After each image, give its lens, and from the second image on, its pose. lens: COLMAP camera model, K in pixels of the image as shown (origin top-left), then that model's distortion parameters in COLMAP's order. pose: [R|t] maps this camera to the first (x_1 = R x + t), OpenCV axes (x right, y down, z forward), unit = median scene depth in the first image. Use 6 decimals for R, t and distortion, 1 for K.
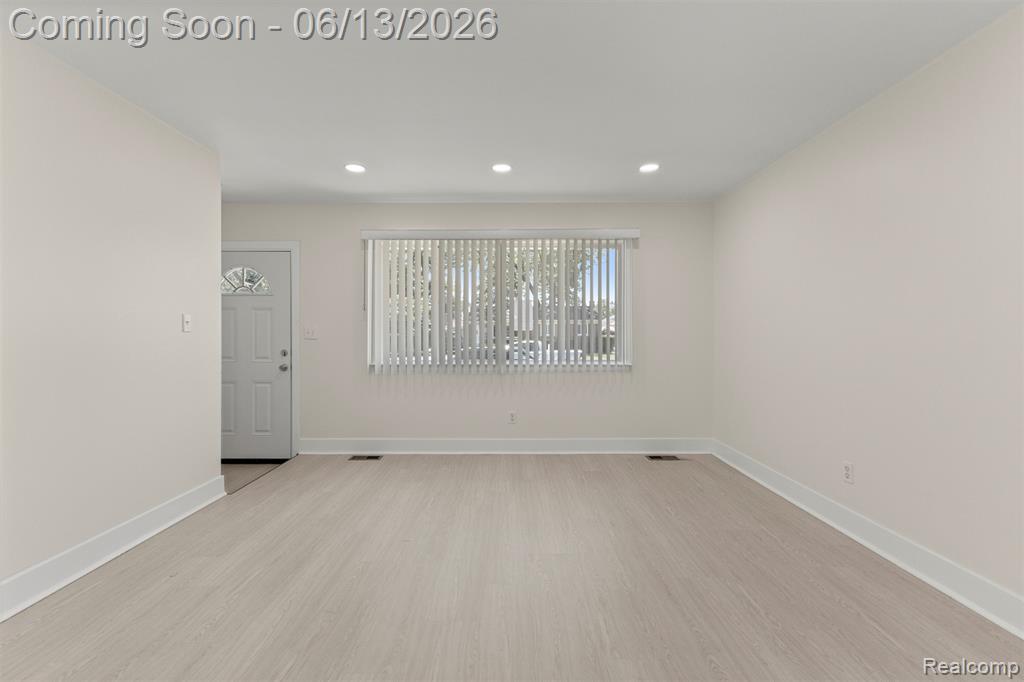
lens RADIAL K [[448.9, 0, 509.8], [0, 448.9, 338.9], [0, 0, 1]] dist [0.017845, -0.003152]
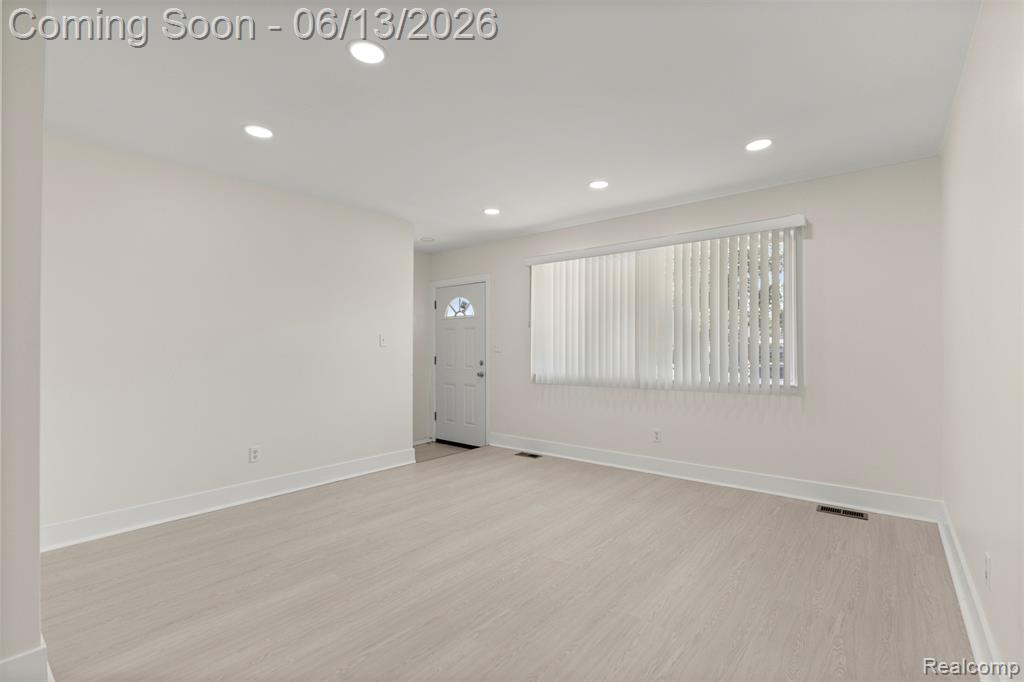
lens RADIAL K [[472.4, 0, 494.2], [0, 472.4, 348.8], [0, 0, 1]] dist [0.008609, 0.001030]
pose [[0.767642, 0.001223, -0.640878, 0.379988], [-0.004486, 0.999984, -0.003465, -0.003360], [0.640863, 0.005535, 0.767635, 0.016003]]
